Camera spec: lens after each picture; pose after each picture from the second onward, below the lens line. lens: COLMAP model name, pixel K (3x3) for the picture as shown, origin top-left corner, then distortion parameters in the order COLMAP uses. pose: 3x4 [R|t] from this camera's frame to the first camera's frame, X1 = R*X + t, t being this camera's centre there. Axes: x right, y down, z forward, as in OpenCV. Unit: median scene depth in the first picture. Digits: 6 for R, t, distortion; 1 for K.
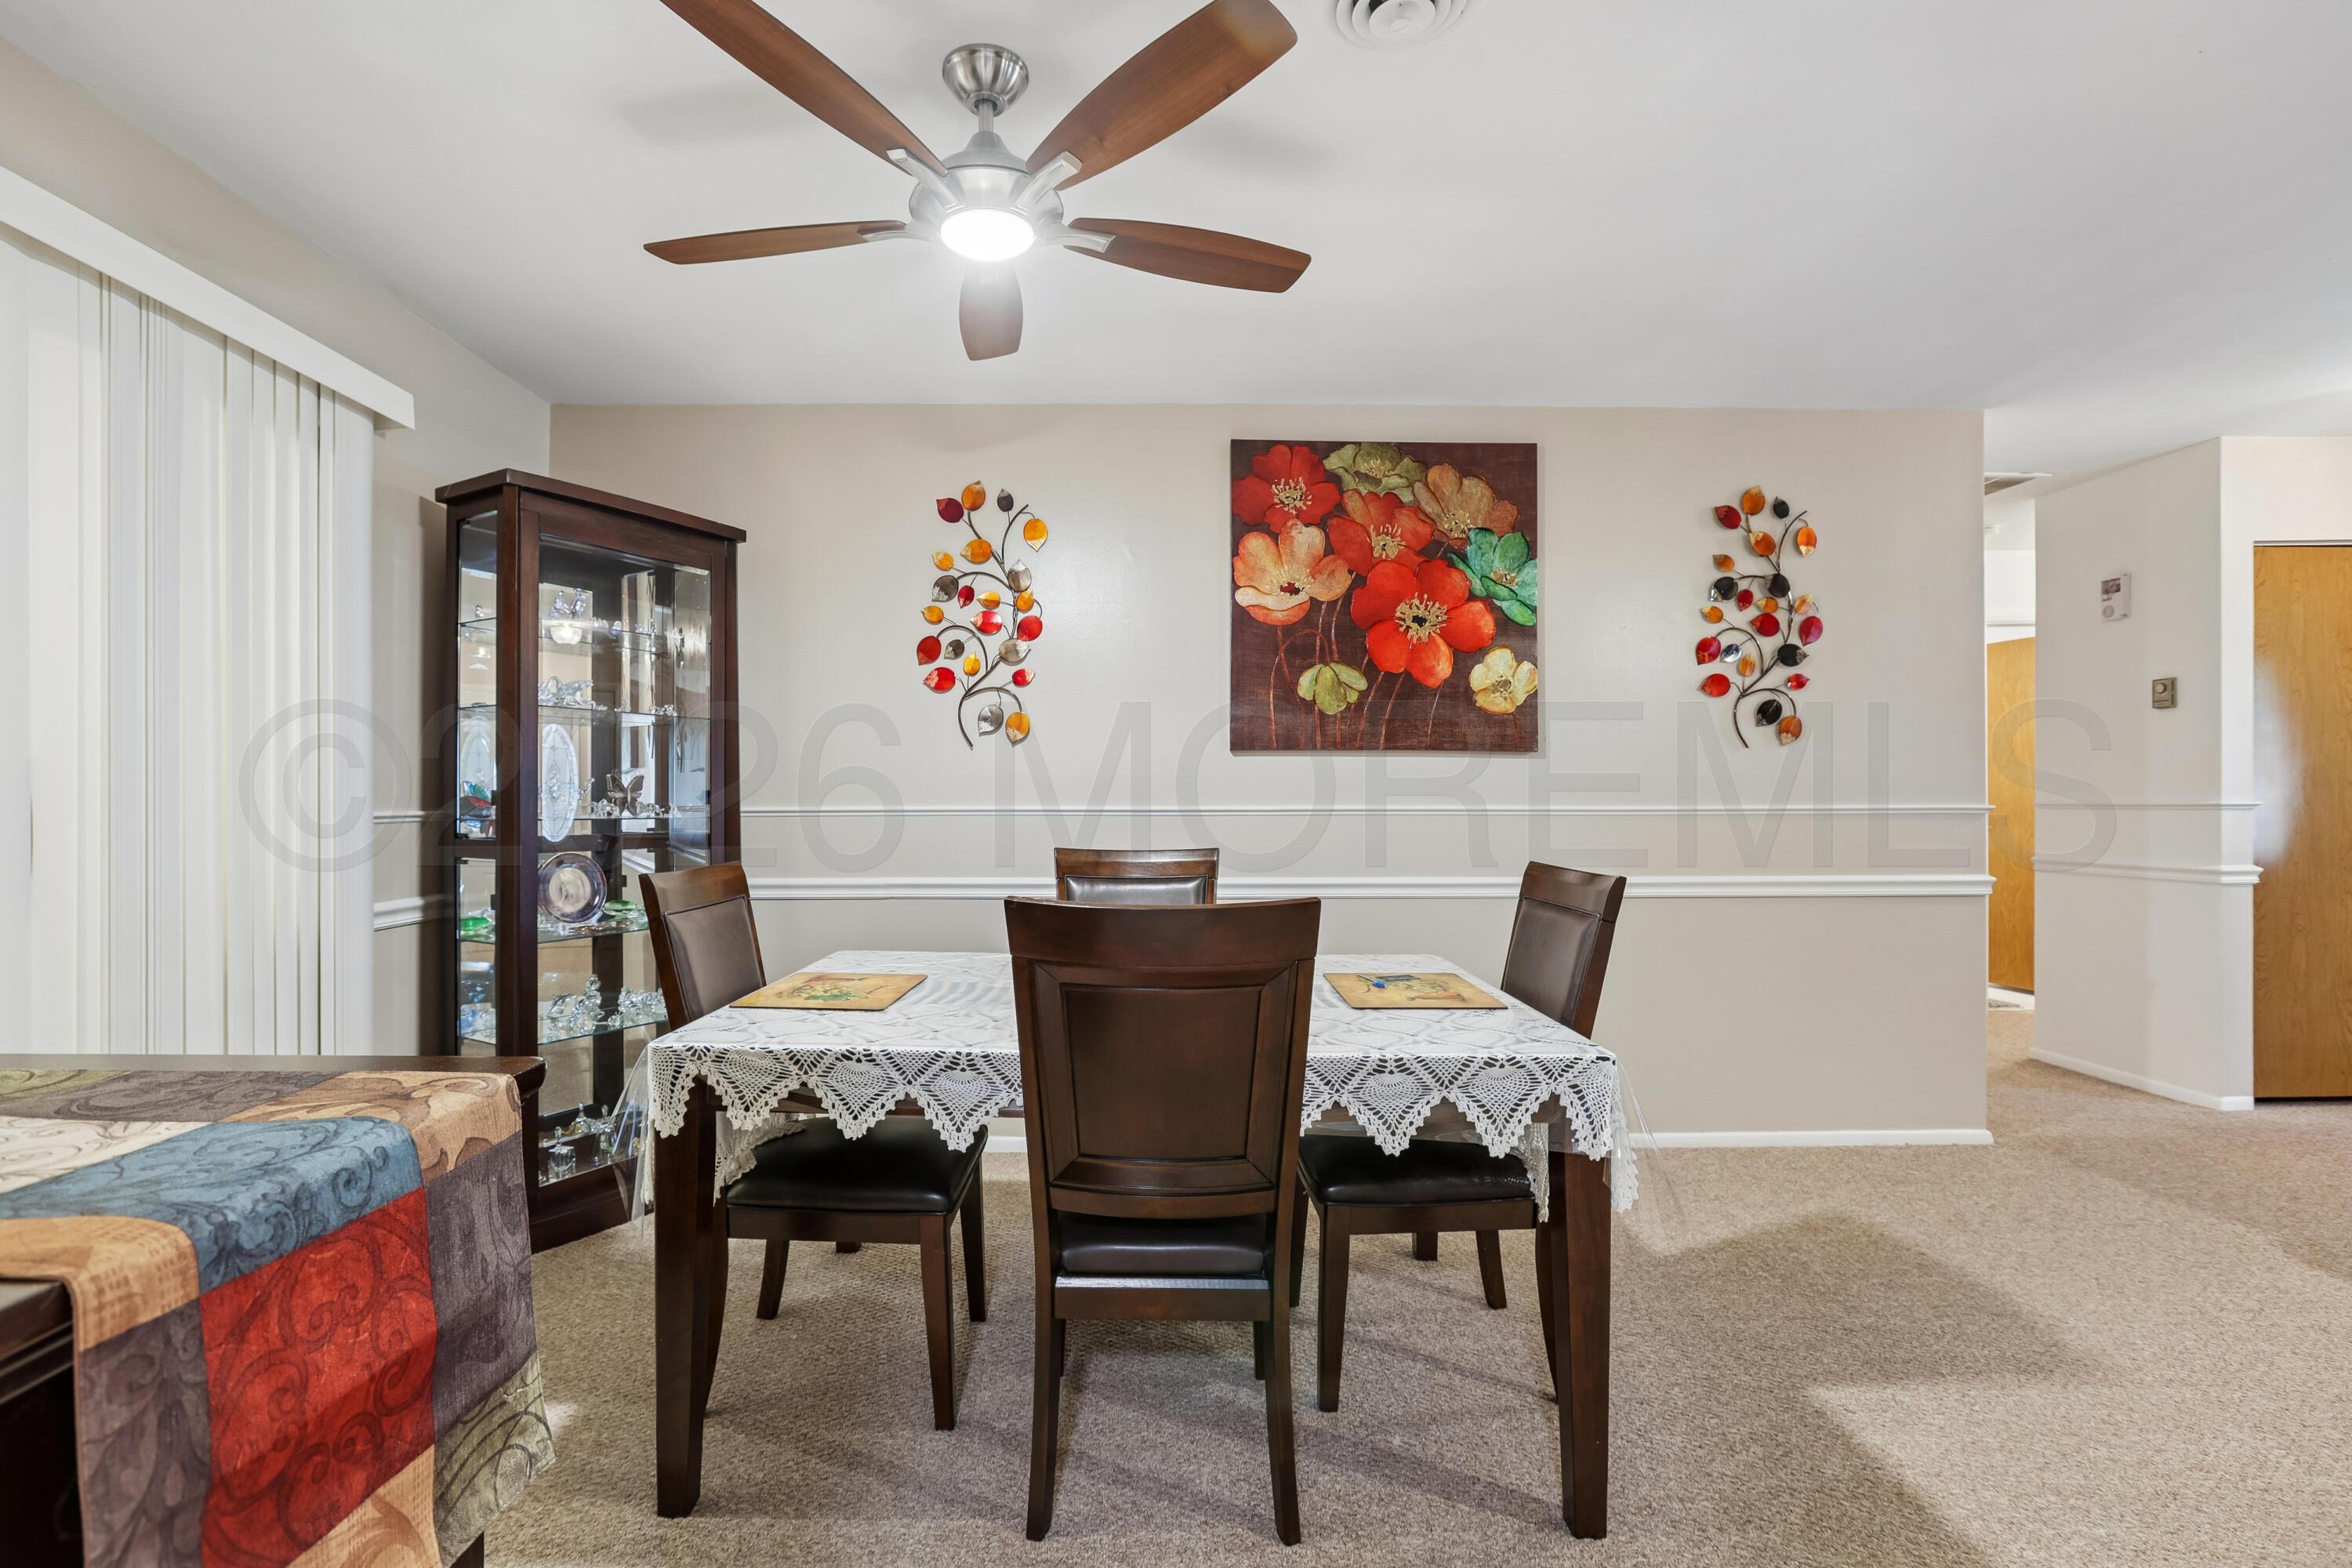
lens RADIAL K [[1079.2, 0, 1133.0], [0, 1079.2, 780.6], [0, 0, 1]] dist [-0.043833, 0.020729]
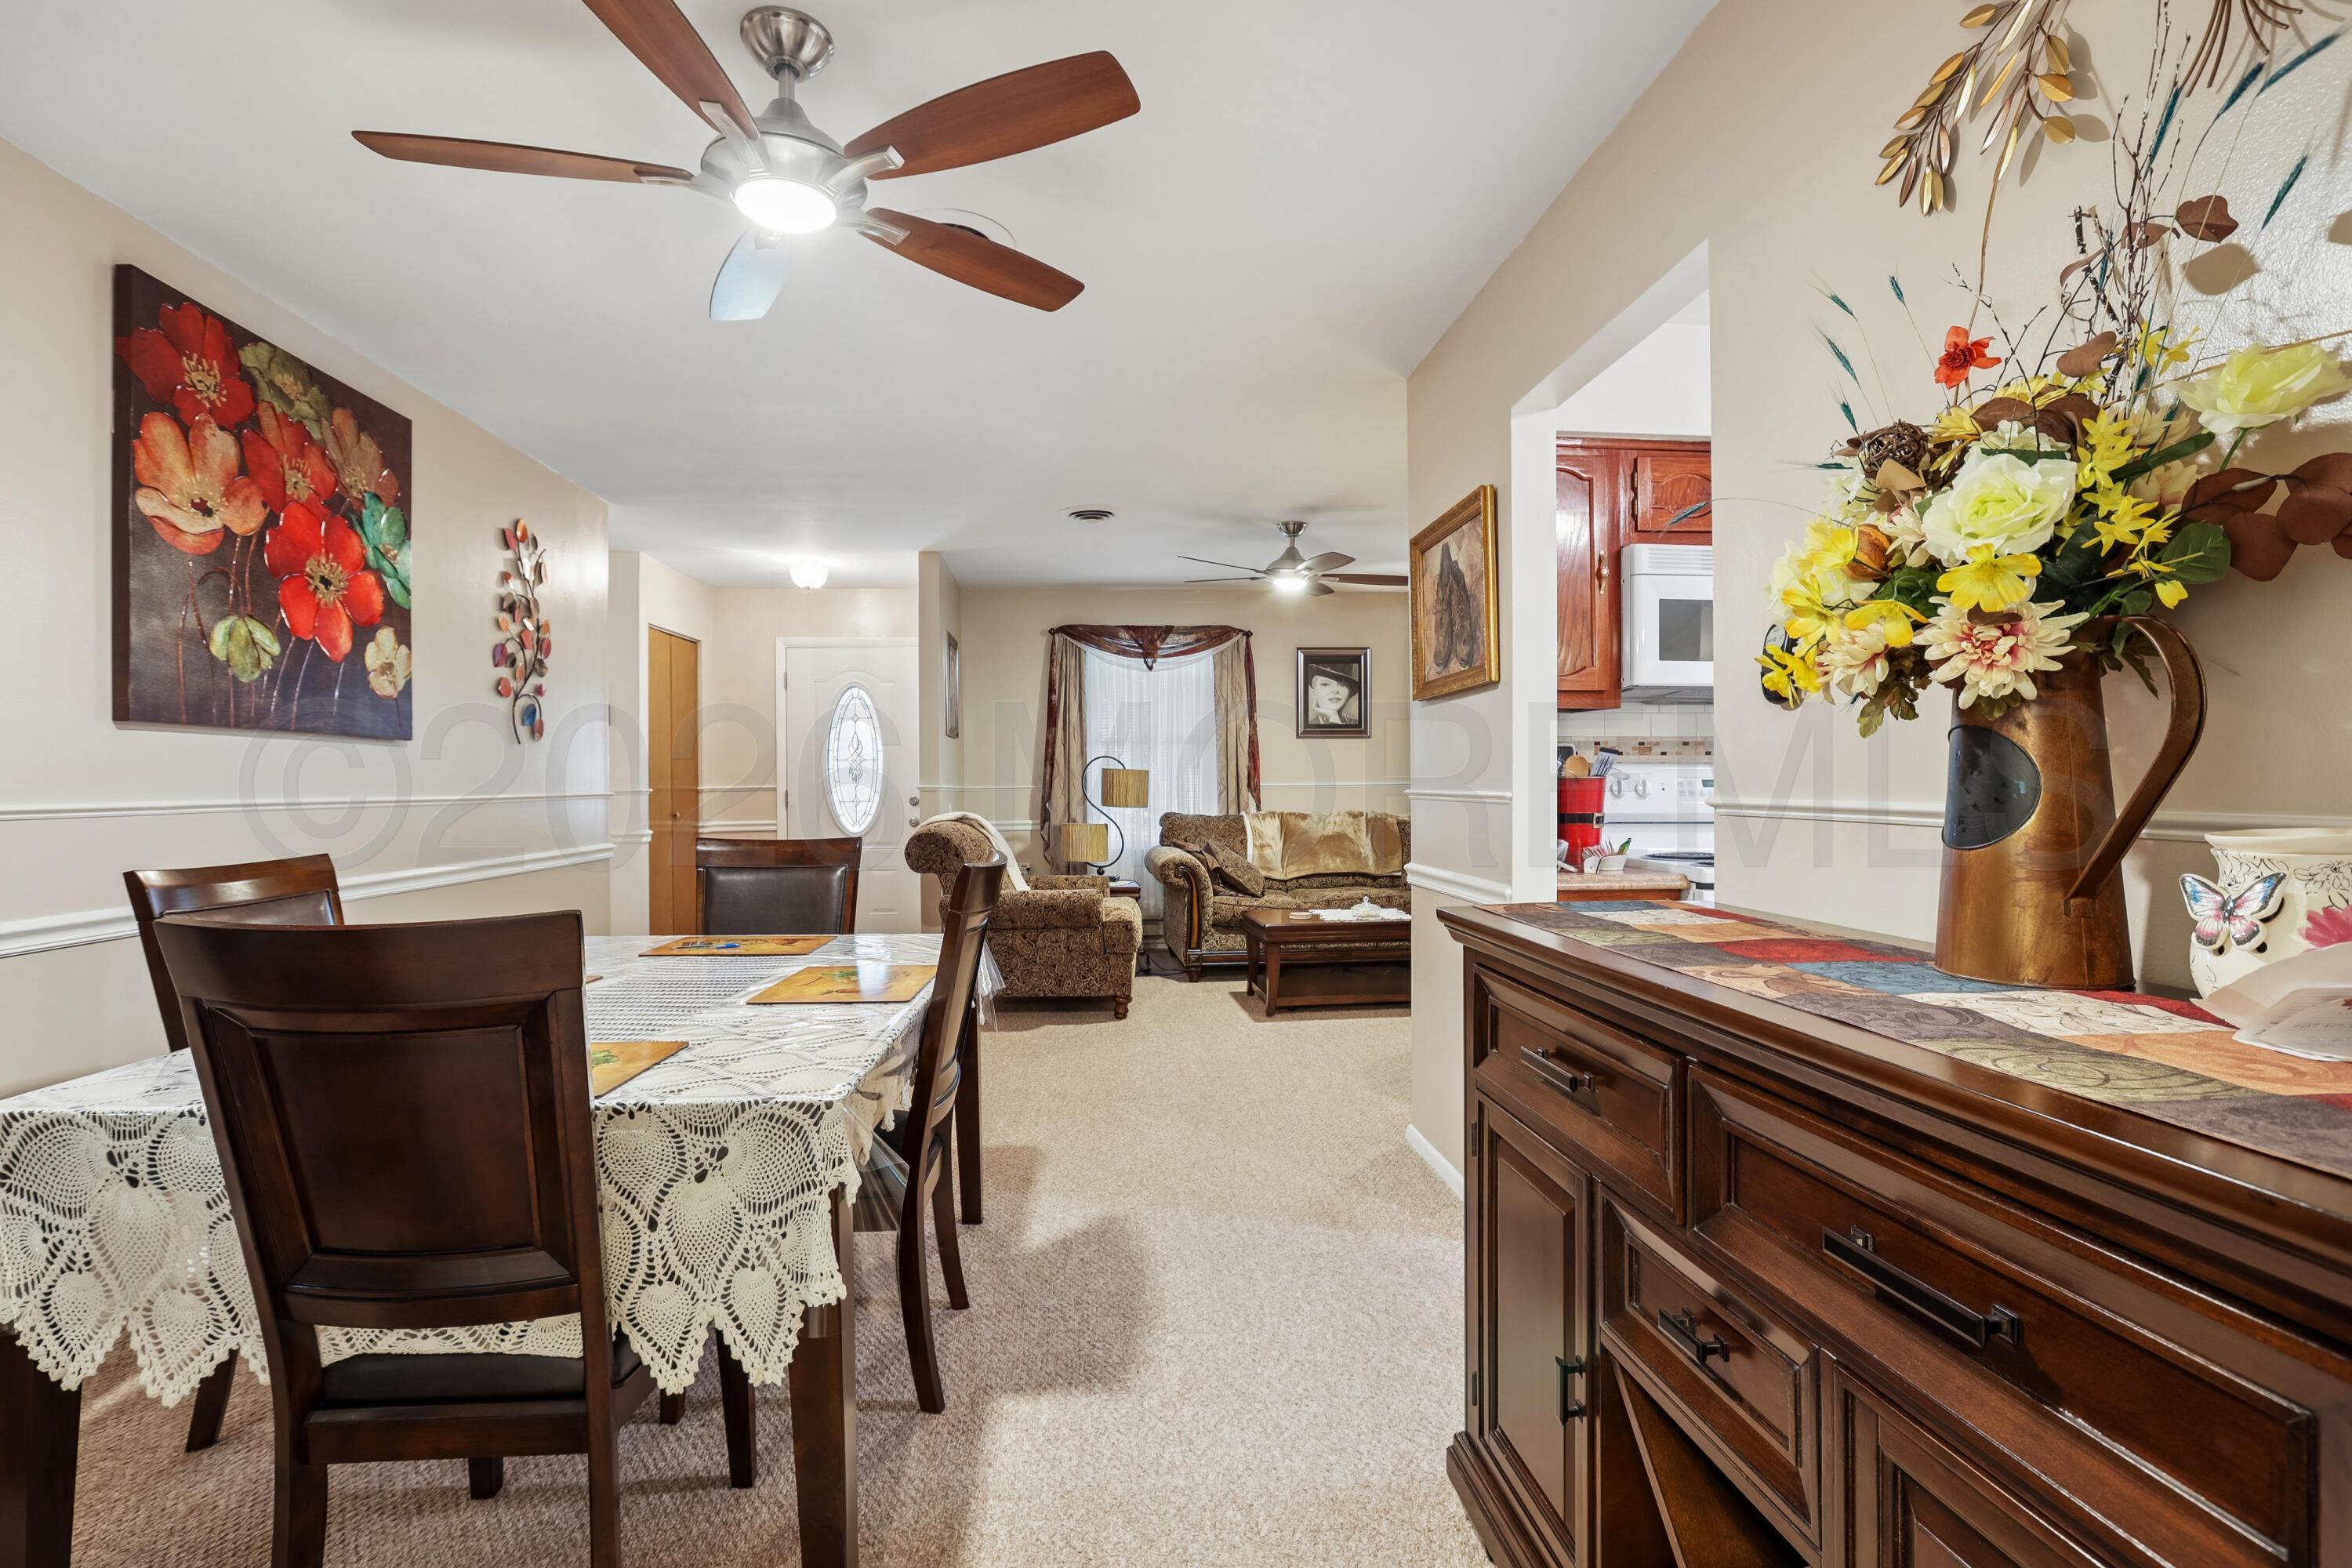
lens RADIAL K [[1079.2, 0, 1133.0], [0, 1079.2, 780.6], [0, 0, 1]] dist [-0.043833, 0.020729]
pose [[-0.048337, 0.001740, 0.998830, -0.606085], [-0.008834, 0.999959, -0.002169, 0.005465], [-0.998792, -0.008928, -0.048320, 0.394569]]
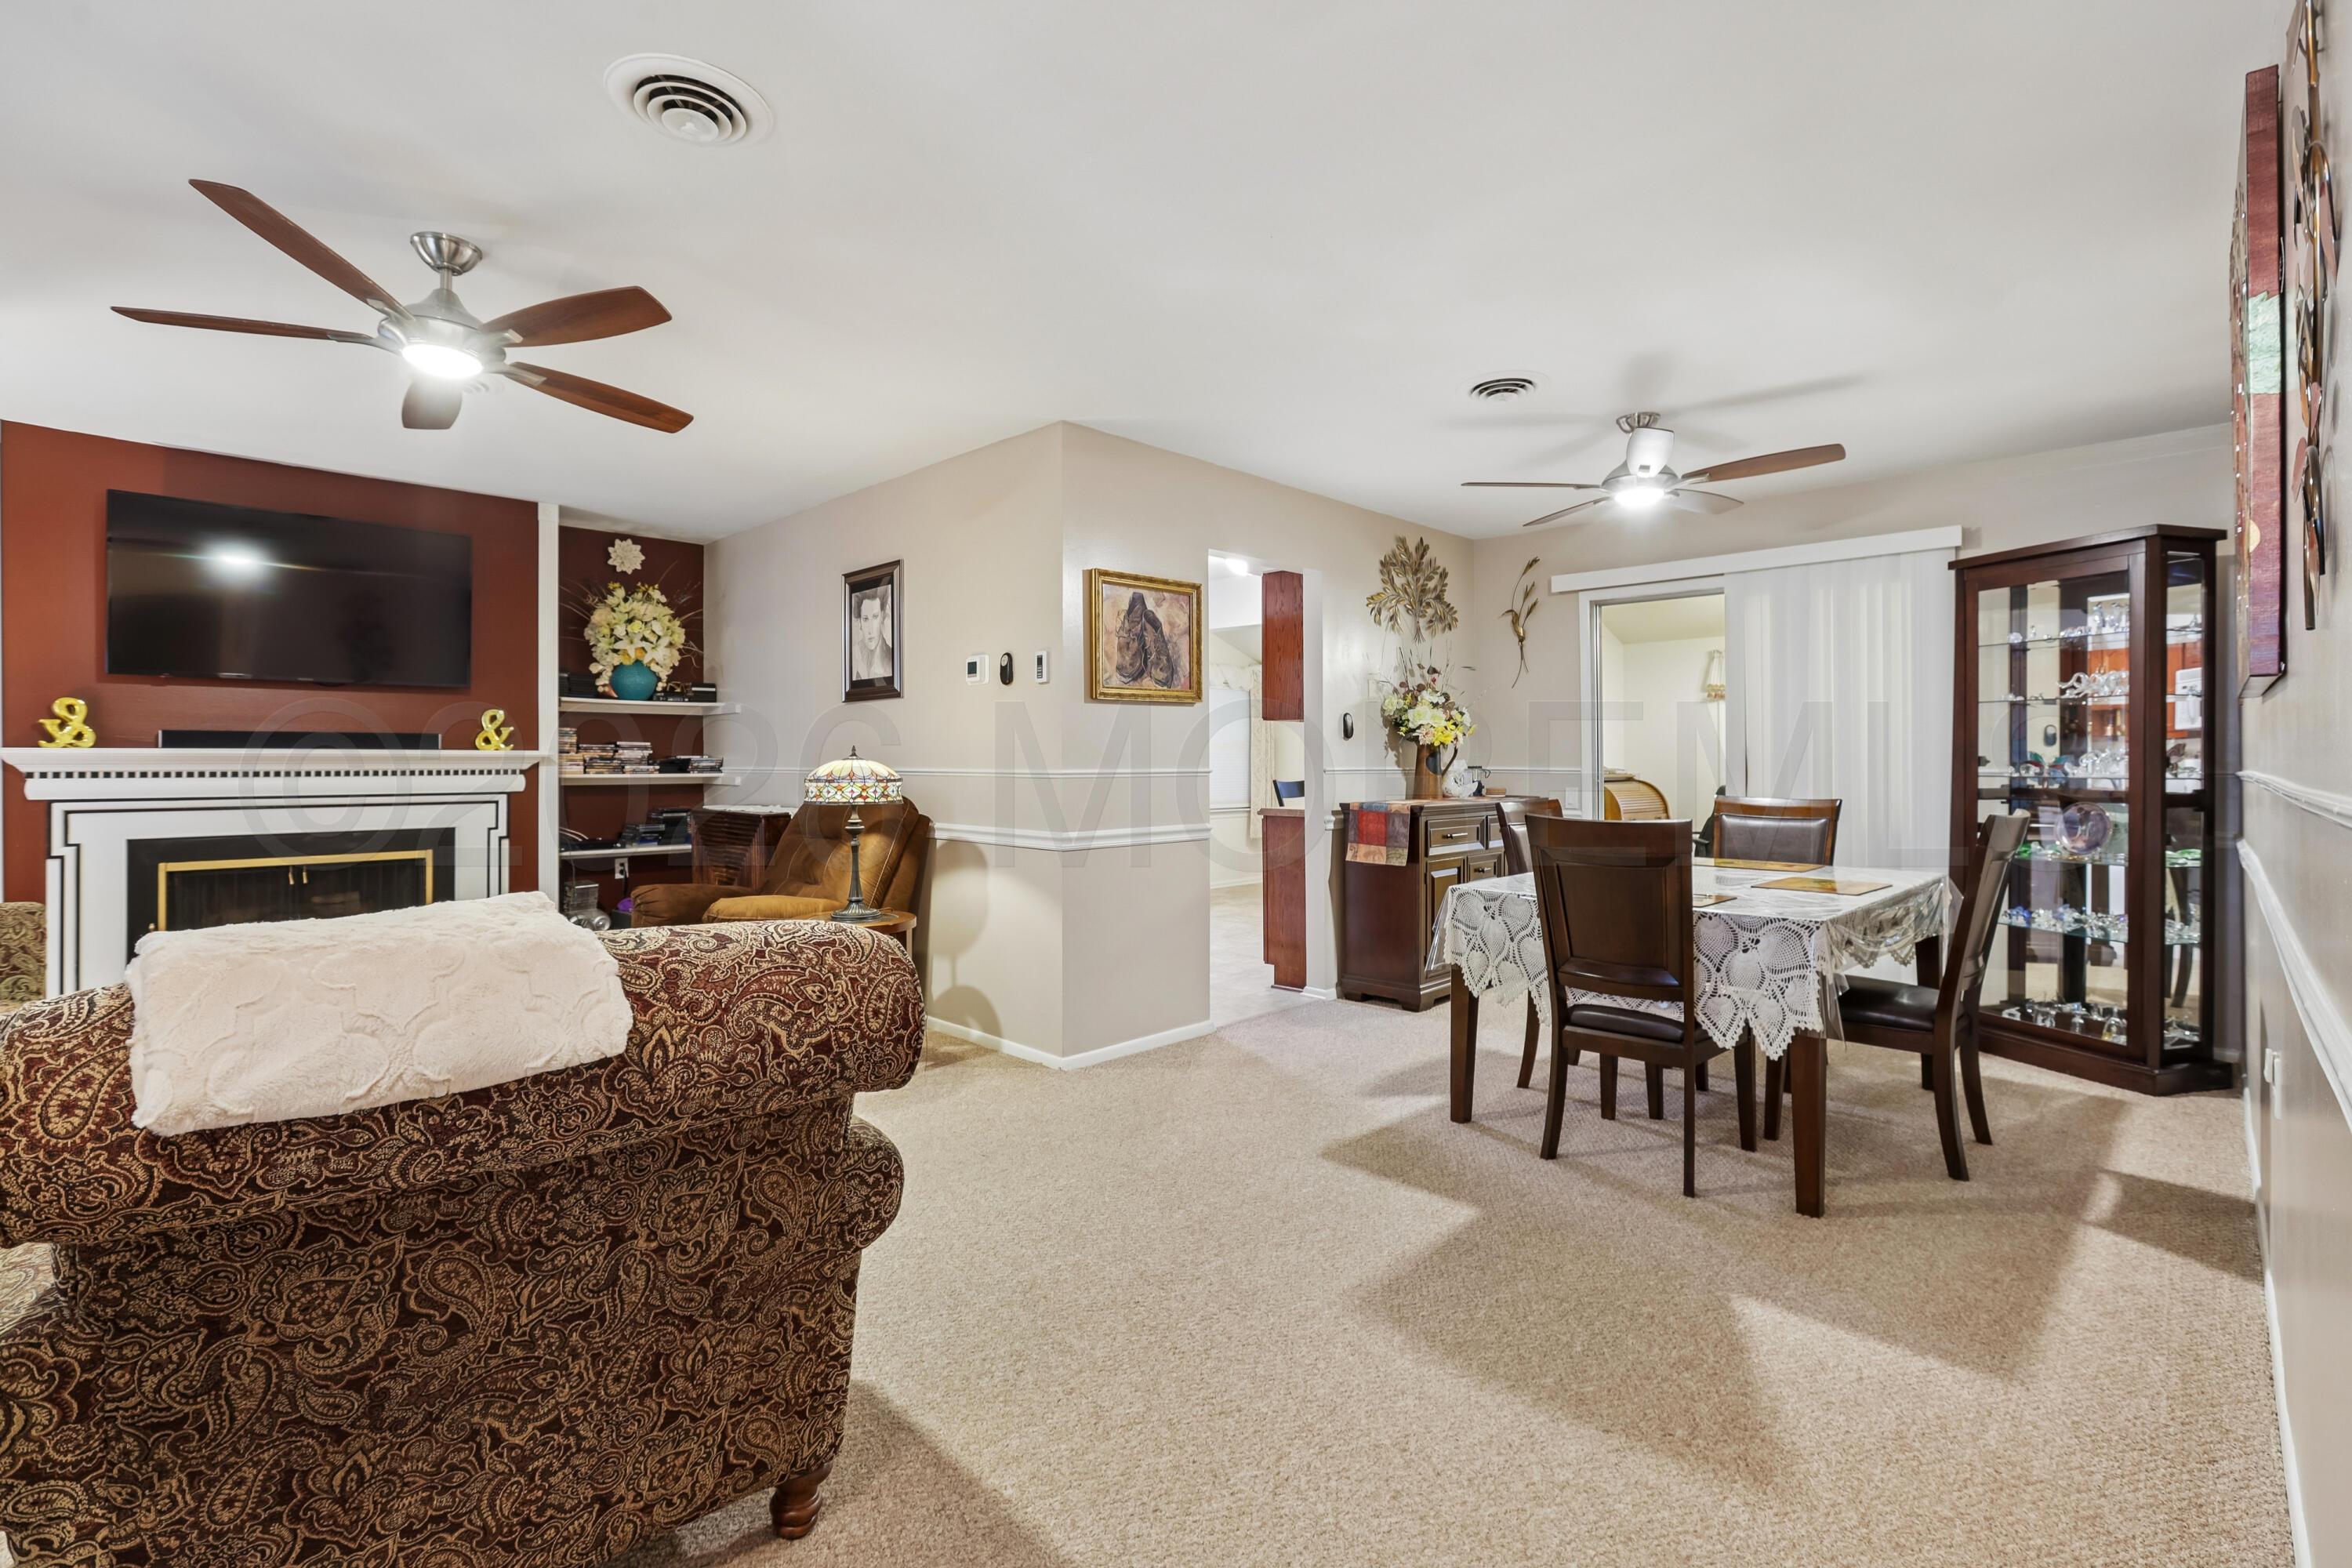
lens RADIAL K [[1066.8, 0, 1169.0], [0, 1066.8, 751.4], [0, 0, 1]] dist [-0.018042, 0.000169]
pose [[-0.703388, -0.004896, -0.710789, 1.081718], [0.011704, 0.999761, -0.018469, 0.012460], [0.710710, -0.021310, -0.703163, 0.972803]]
